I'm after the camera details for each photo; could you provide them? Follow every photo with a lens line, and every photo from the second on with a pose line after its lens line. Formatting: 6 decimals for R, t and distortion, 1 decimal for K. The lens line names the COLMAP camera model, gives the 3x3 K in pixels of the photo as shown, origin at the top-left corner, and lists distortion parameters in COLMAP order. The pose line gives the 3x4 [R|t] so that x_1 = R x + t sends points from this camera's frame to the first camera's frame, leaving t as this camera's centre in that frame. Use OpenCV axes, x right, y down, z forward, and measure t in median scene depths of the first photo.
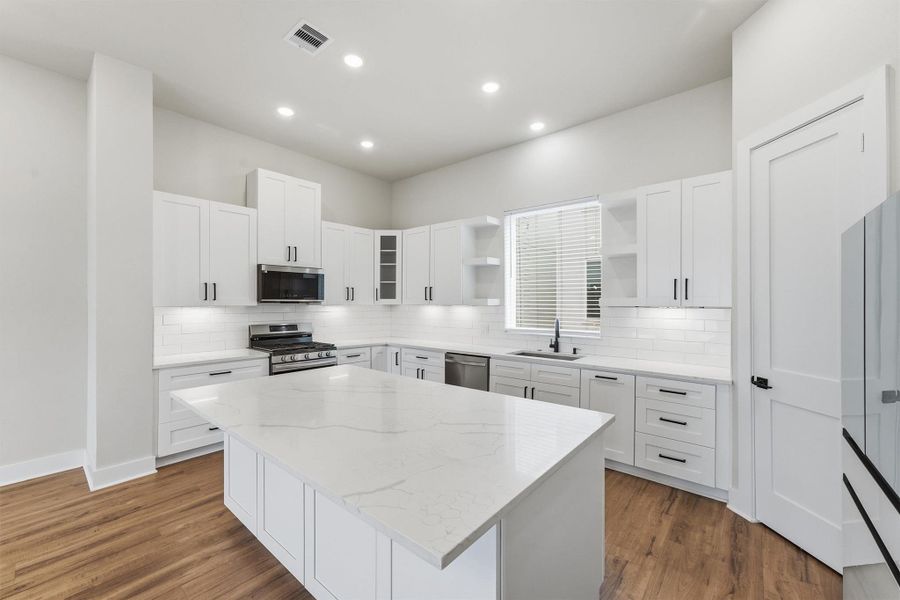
lens RADIAL K [[375.2, 0, 452.8], [0, 375.2, 298.4], [0, 0, 1]] dist [-0.000341, 0.000291]
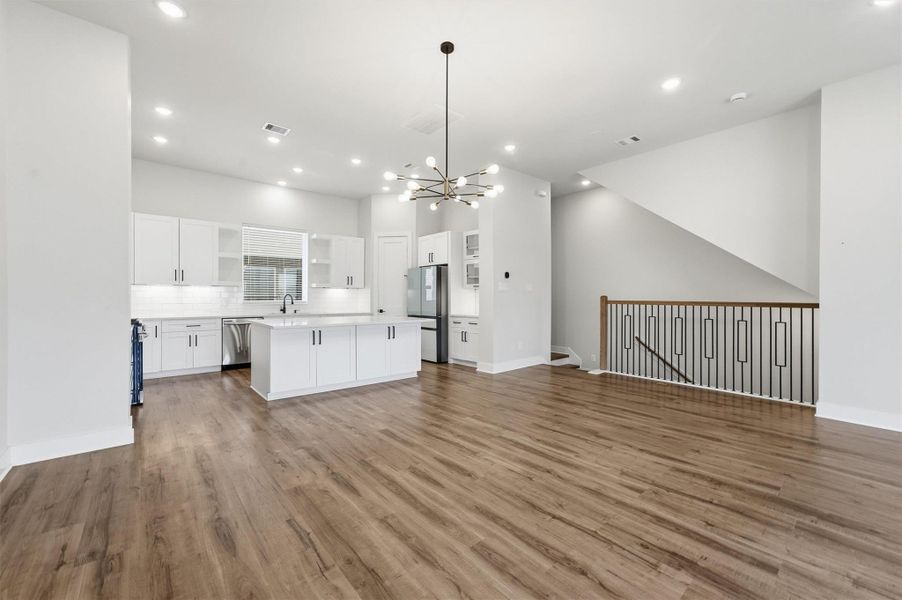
lens RADIAL K [[371.7, 0, 451.0], [0, 371.7, 300.0], [0, 0, 1]] dist [-0.019805, 0.000350]
pose [[0.165421, -0.008933, 0.986183, -1.154033], [-0.013232, 0.999849, 0.011276, 0.044116], [-0.986134, -0.014915, 0.165277, -0.057762]]
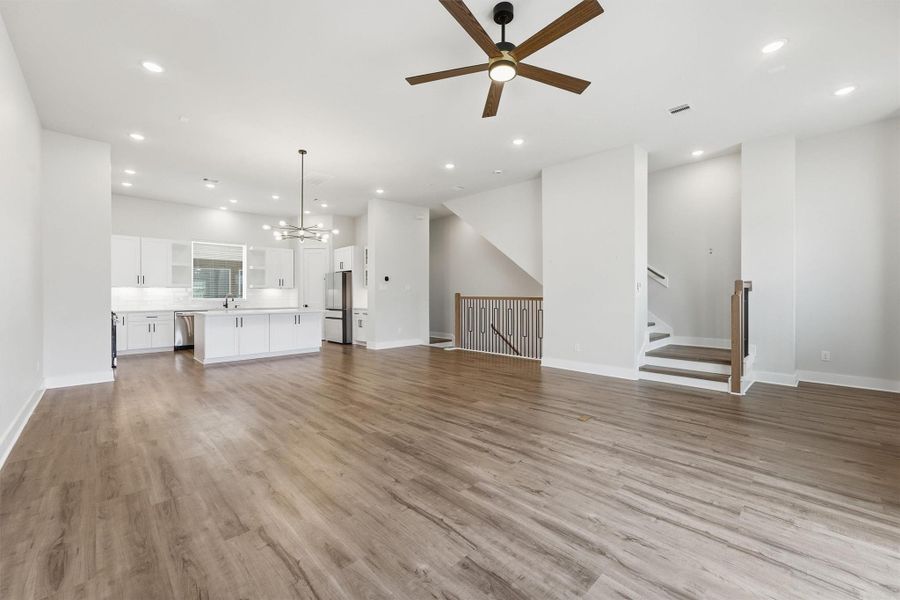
lens RADIAL K [[381.0, 0, 450.4], [0, 381.0, 295.4], [0, 0, 1]] dist [-0.000266, 0.000045]
pose [[0.114647, -0.002811, 0.993402, -1.647989], [-0.009116, 0.999951, 0.003881, 0.039472], [-0.993364, -0.009501, 0.114616, -0.550385]]
